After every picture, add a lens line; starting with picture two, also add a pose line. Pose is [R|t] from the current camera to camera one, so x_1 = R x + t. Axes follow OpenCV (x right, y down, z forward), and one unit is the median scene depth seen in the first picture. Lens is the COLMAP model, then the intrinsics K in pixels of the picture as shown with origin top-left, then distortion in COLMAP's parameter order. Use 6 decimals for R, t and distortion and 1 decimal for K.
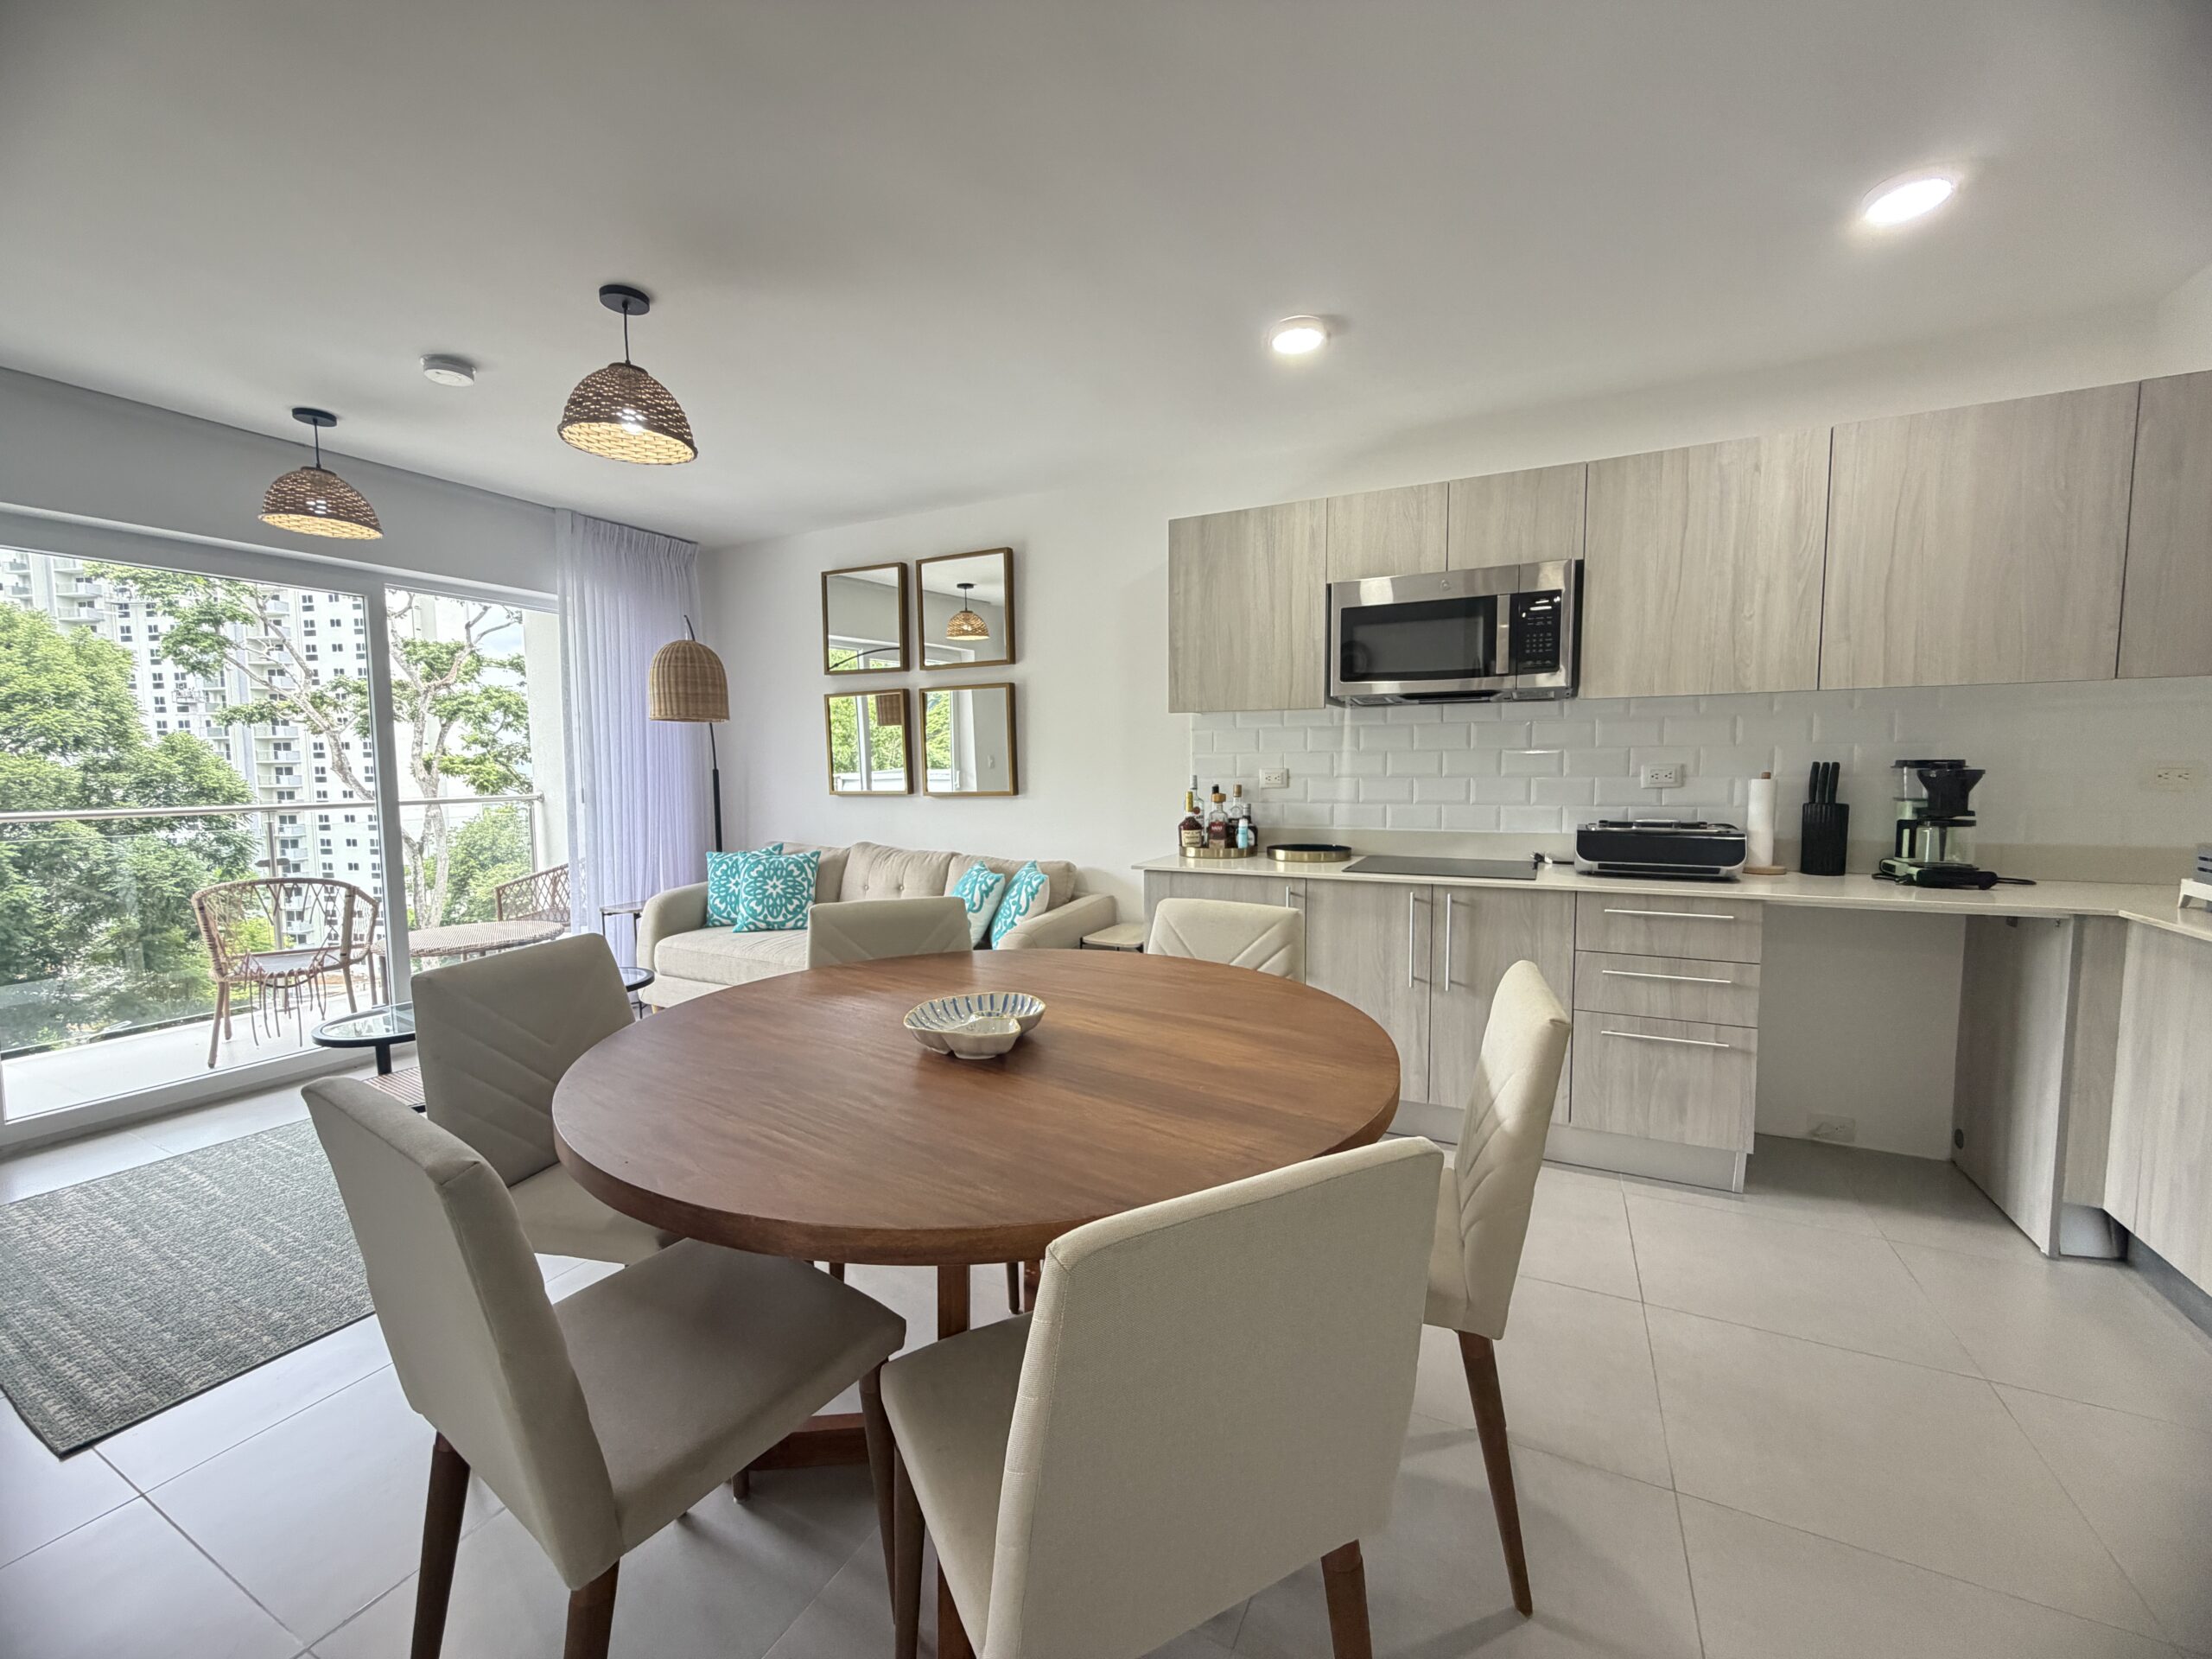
lens RADIAL K [[882.1, 0, 1101.0], [0, 882.1, 830.7], [0, 0, 1]] dist [0.000397, -0.000033]
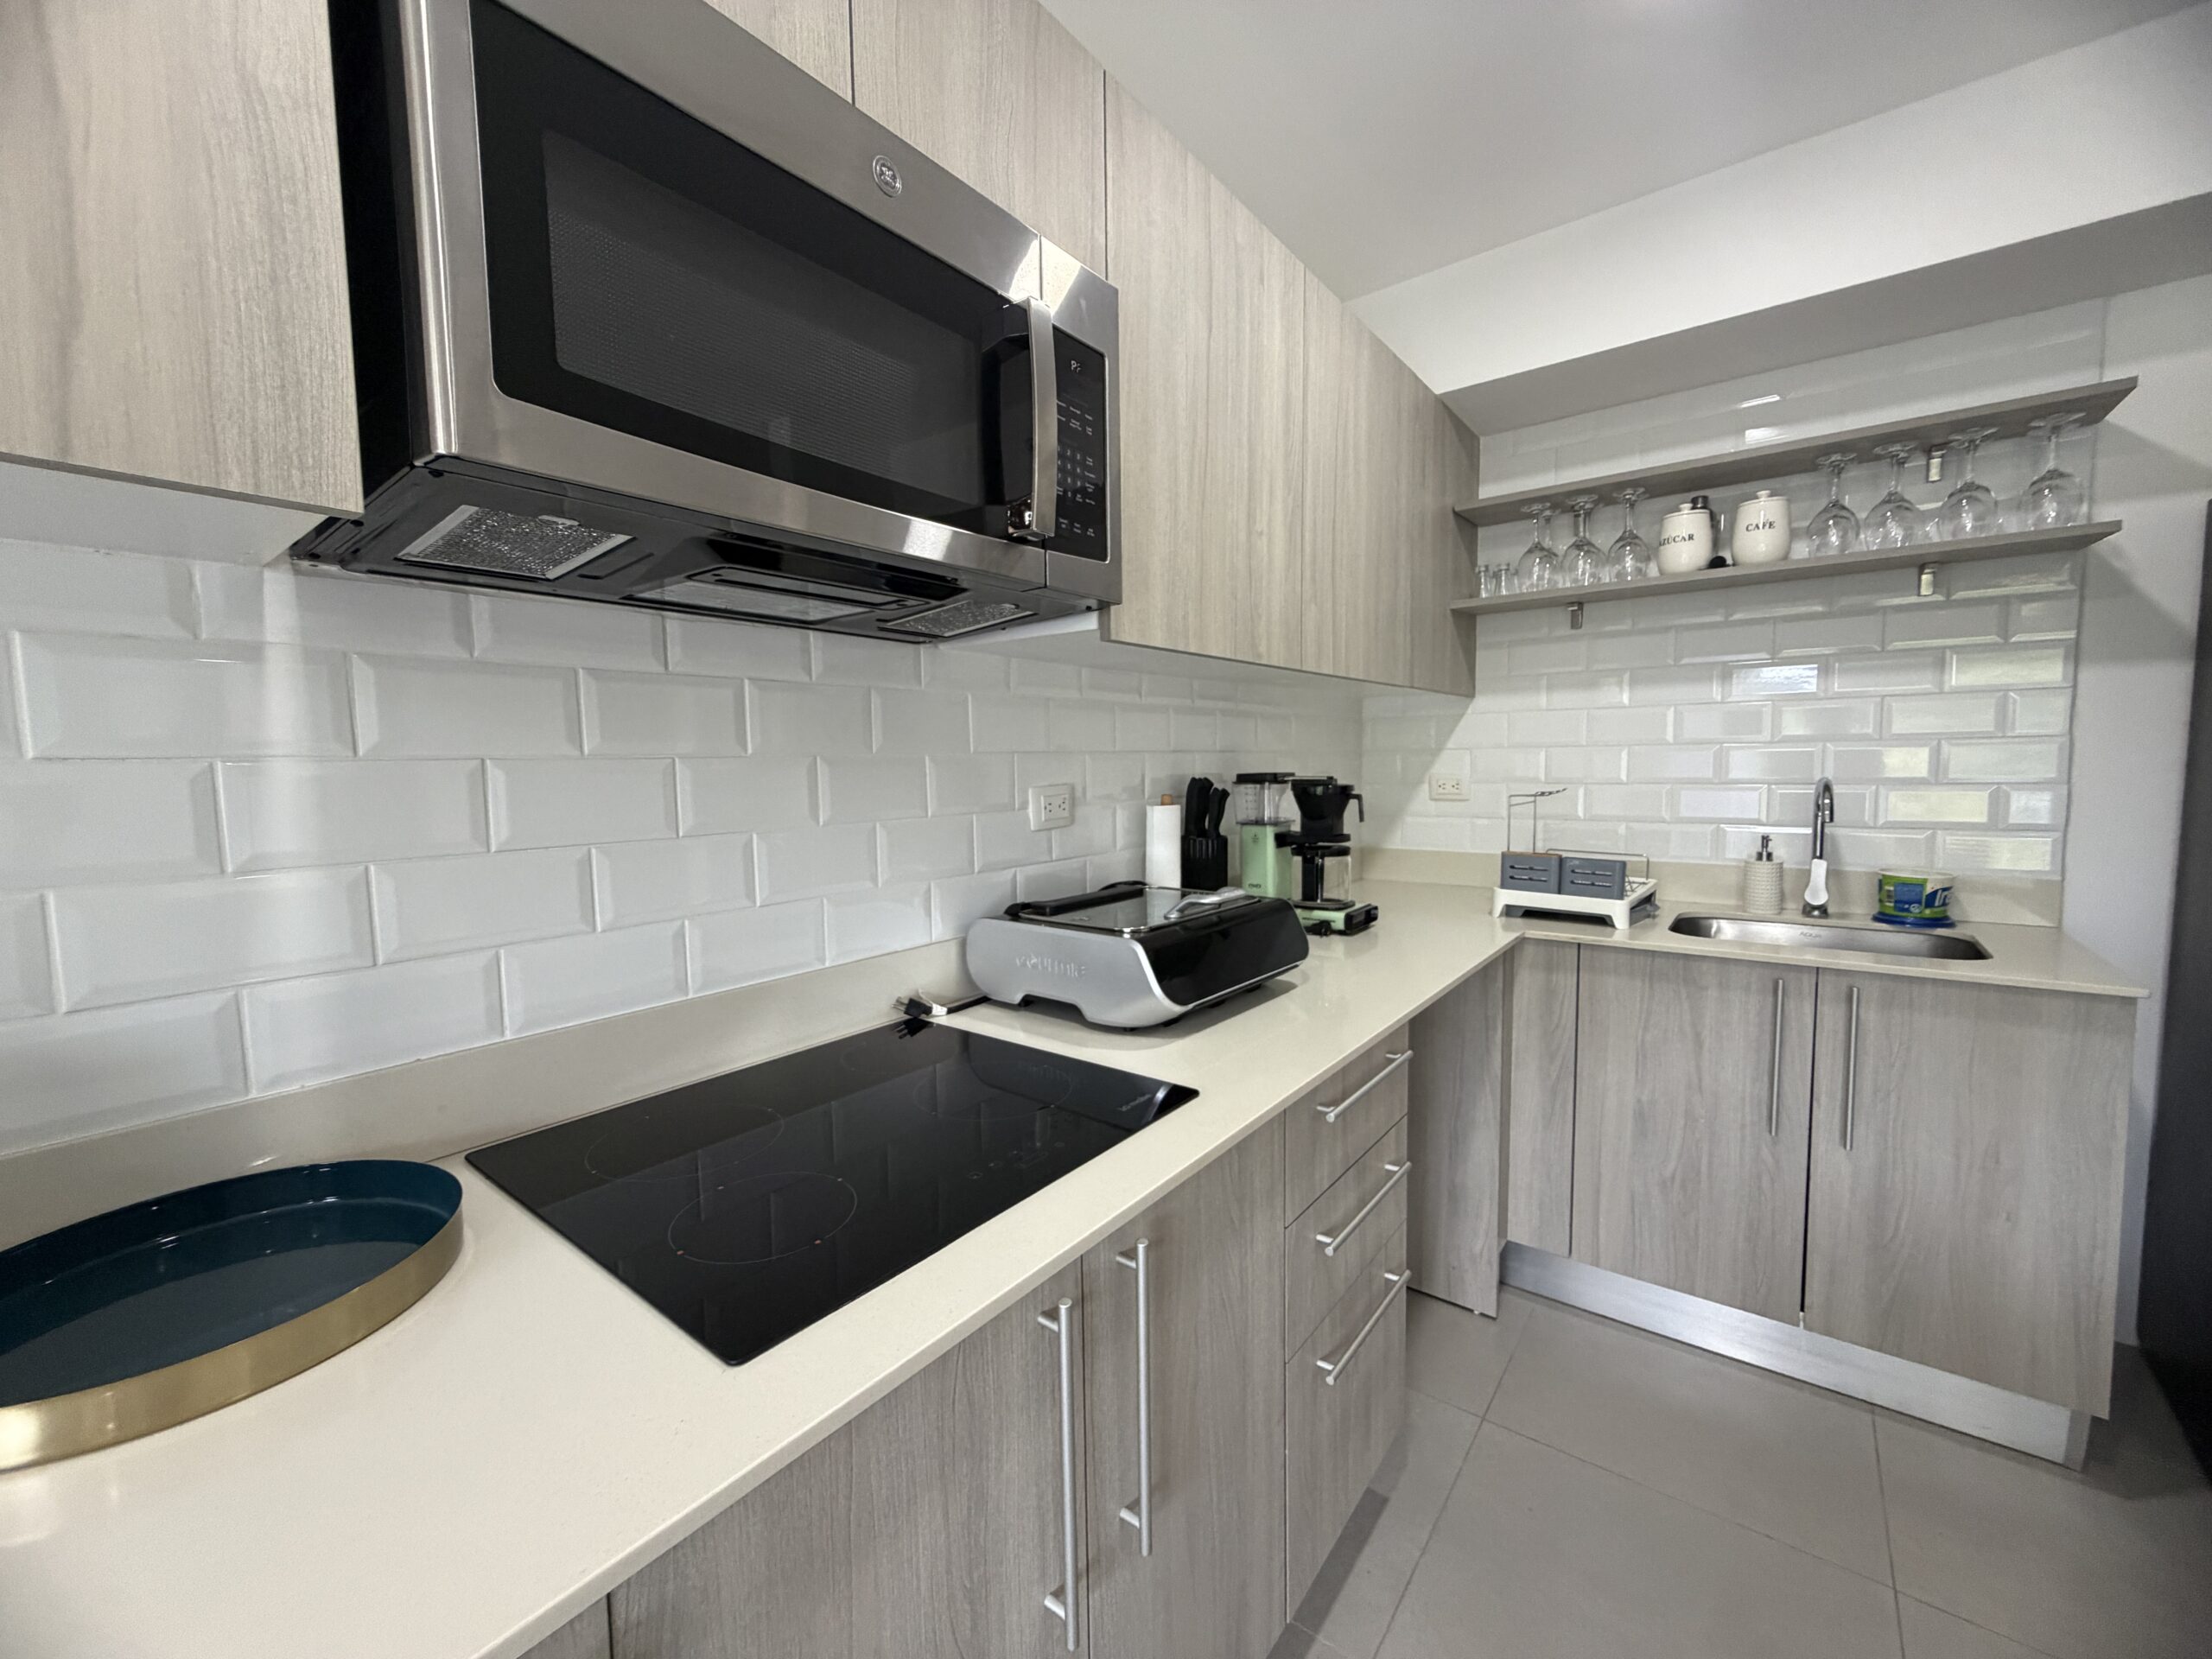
lens RADIAL K [[882.1, 0, 1101.0], [0, 882.1, 830.7], [0, 0, 1]] dist [0.000397, -0.000033]
pose [[0.189516, -0.072383, 0.979206, 0.115862], [0.087375, 0.994566, 0.056608, -0.082967], [-0.977982, 0.074830, 0.194811, 0.950648]]
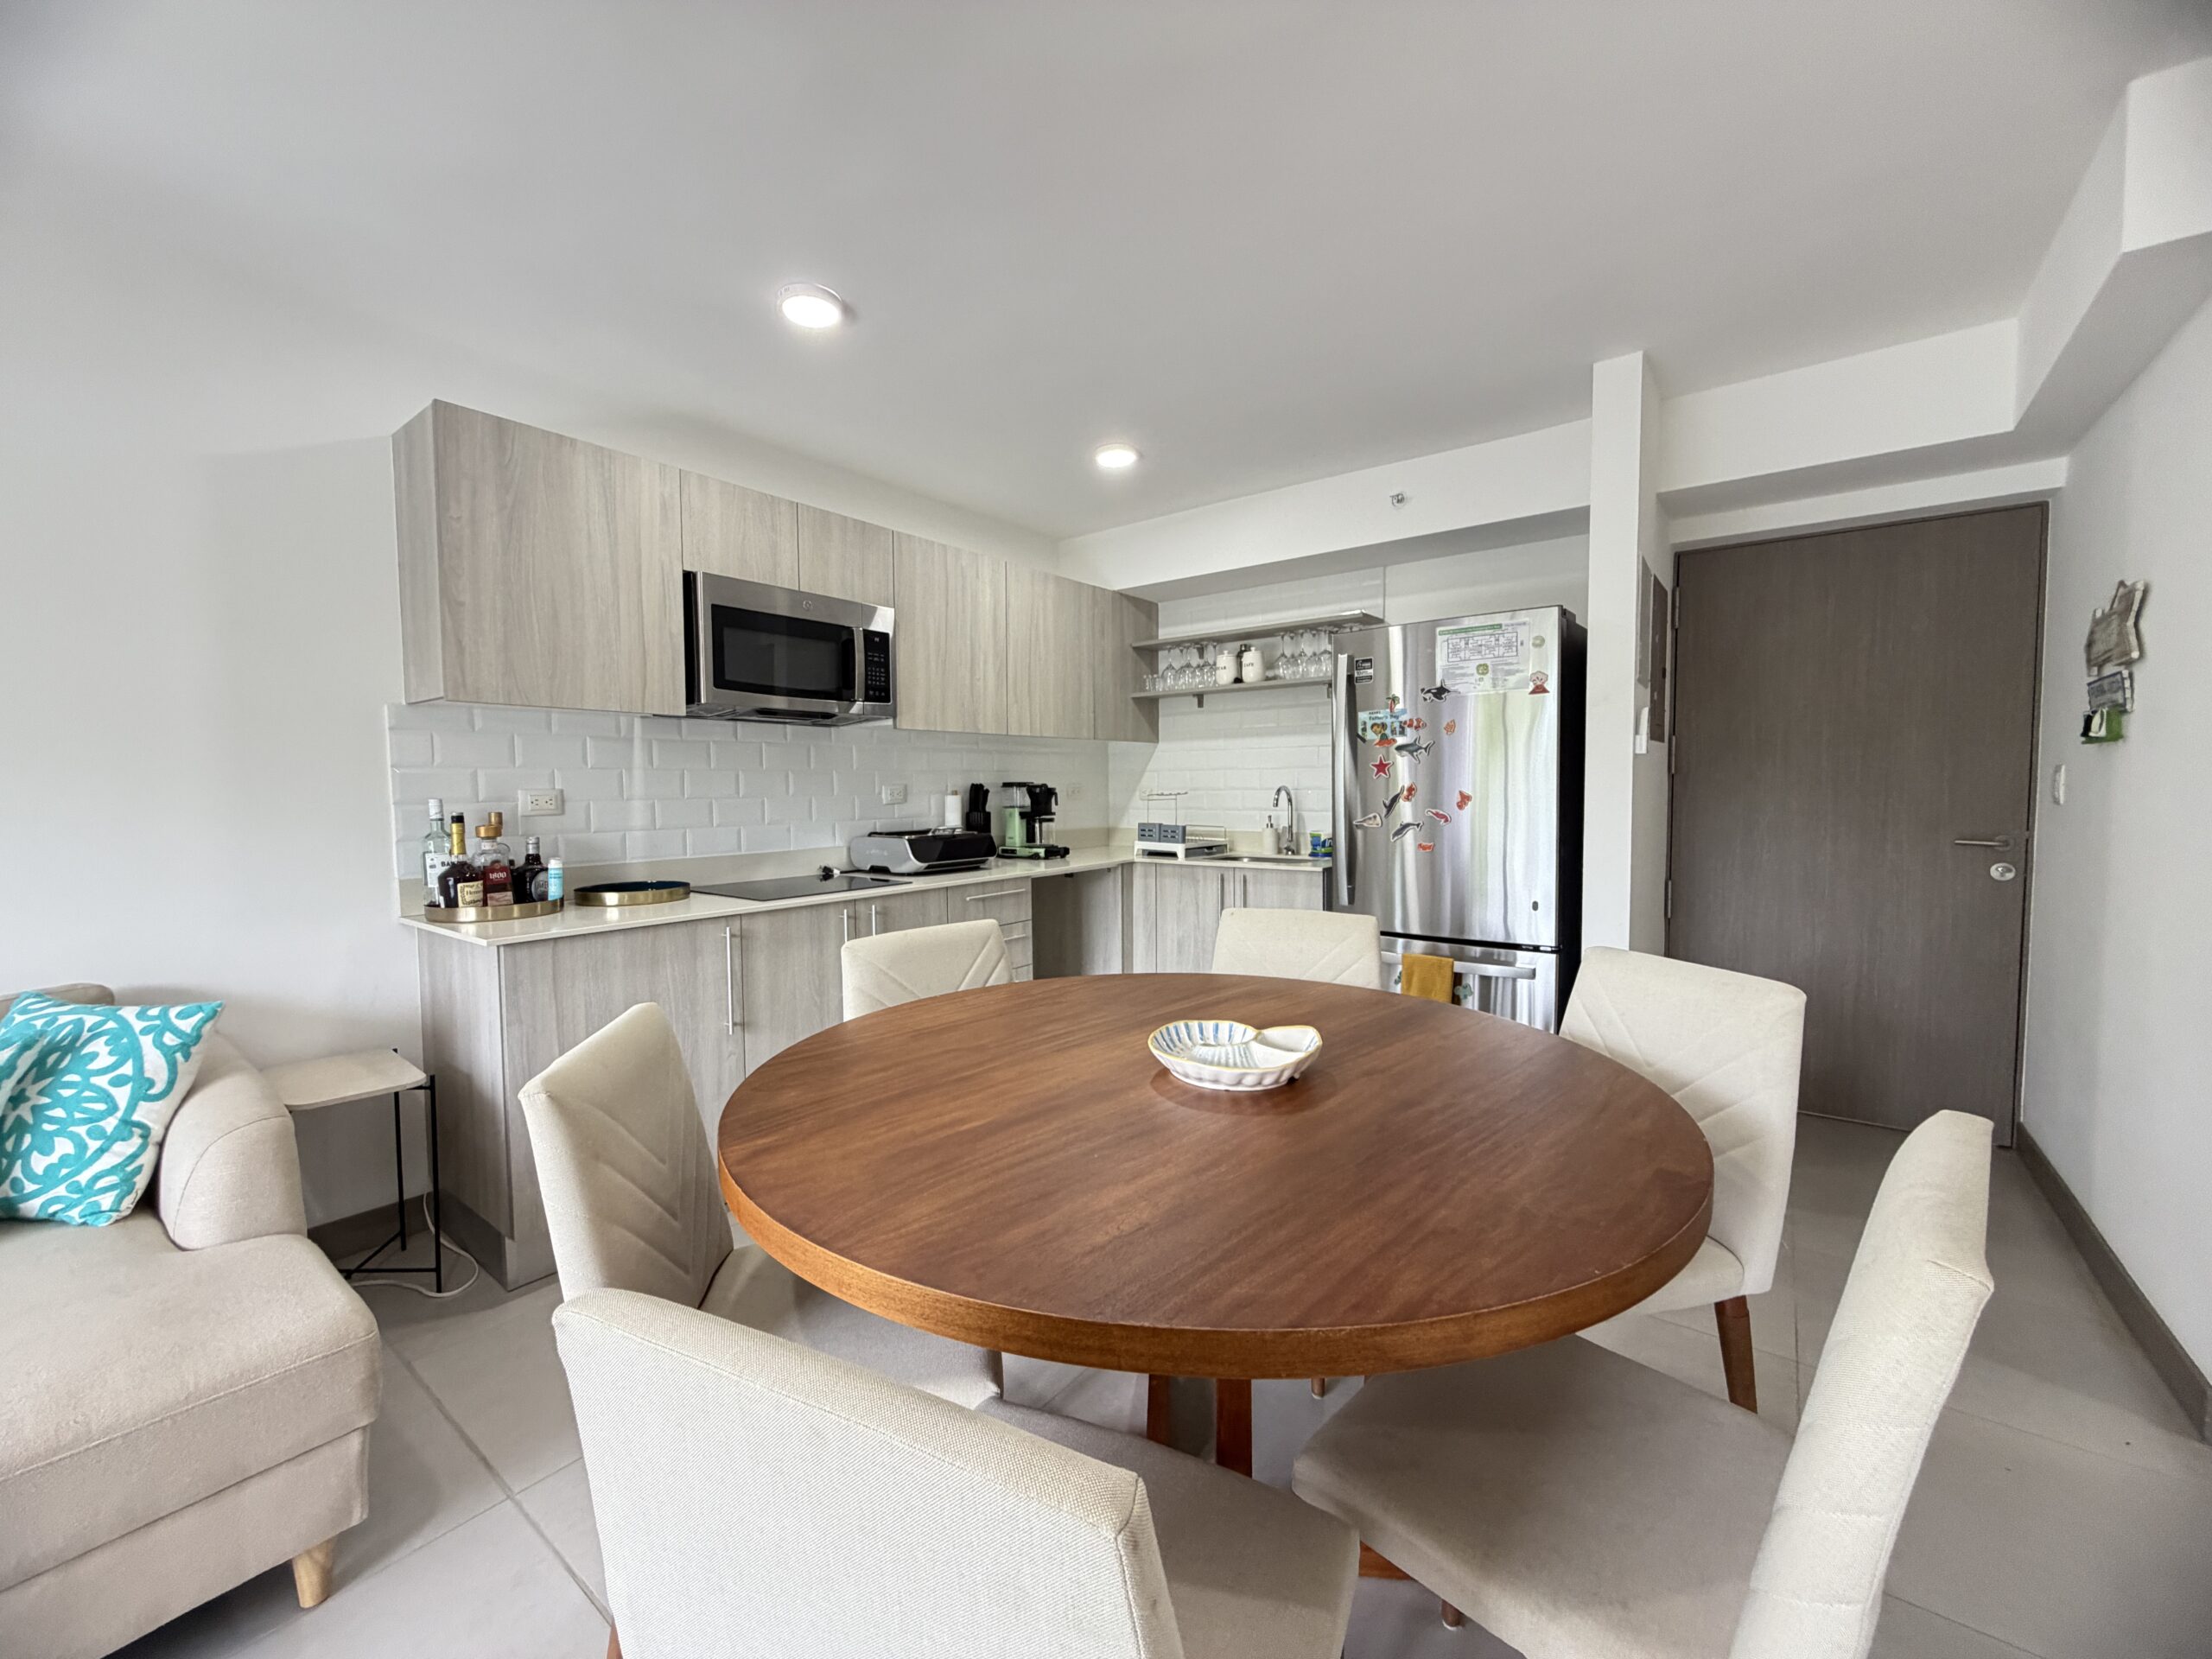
lens RADIAL K [[882.1, 0, 1101.0], [0, 882.1, 830.7], [0, 0, 1]] dist [0.000397, -0.000033]
pose [[0.184672, -0.043730, 0.981827, -0.586707], [0.080797, 0.996303, 0.029178, -0.025726], [-0.979473, 0.073941, 0.187522, 0.533141]]
